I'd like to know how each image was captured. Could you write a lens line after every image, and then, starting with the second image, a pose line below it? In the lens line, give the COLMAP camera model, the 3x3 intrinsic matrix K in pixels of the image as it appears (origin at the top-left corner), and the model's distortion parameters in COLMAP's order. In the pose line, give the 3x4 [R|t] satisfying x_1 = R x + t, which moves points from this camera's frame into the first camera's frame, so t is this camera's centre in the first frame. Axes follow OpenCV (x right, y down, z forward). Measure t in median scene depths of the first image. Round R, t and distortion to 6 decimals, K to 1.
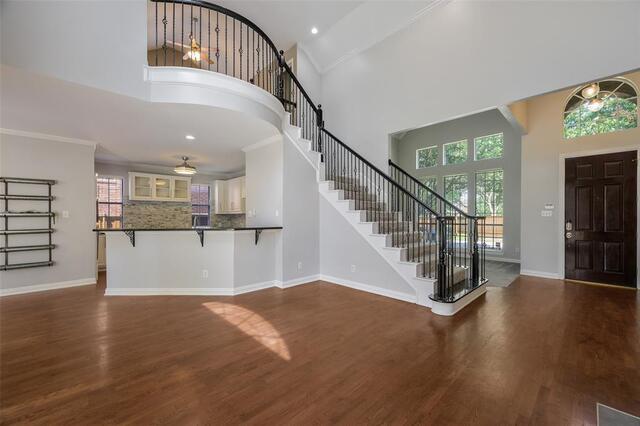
lens RADIAL K [[257.9, 0, 318.0], [0, 257.9, 215.2], [0, 0, 1]] dist [-0.001025, -0.000037]
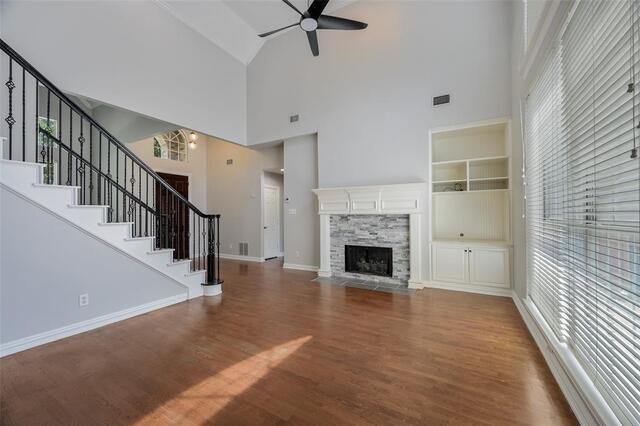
lens RADIAL K [[257.9, 0, 318.9], [0, 257.9, 213.1], [0, 0, 1]] dist [-0.001025, -0.000037]
pose [[-0.279563, 0.006928, 0.960102, -0.977133], [-0.000344, 0.999973, -0.007316, 0.006070], [-0.960127, -0.002376, -0.279553, 1.010074]]
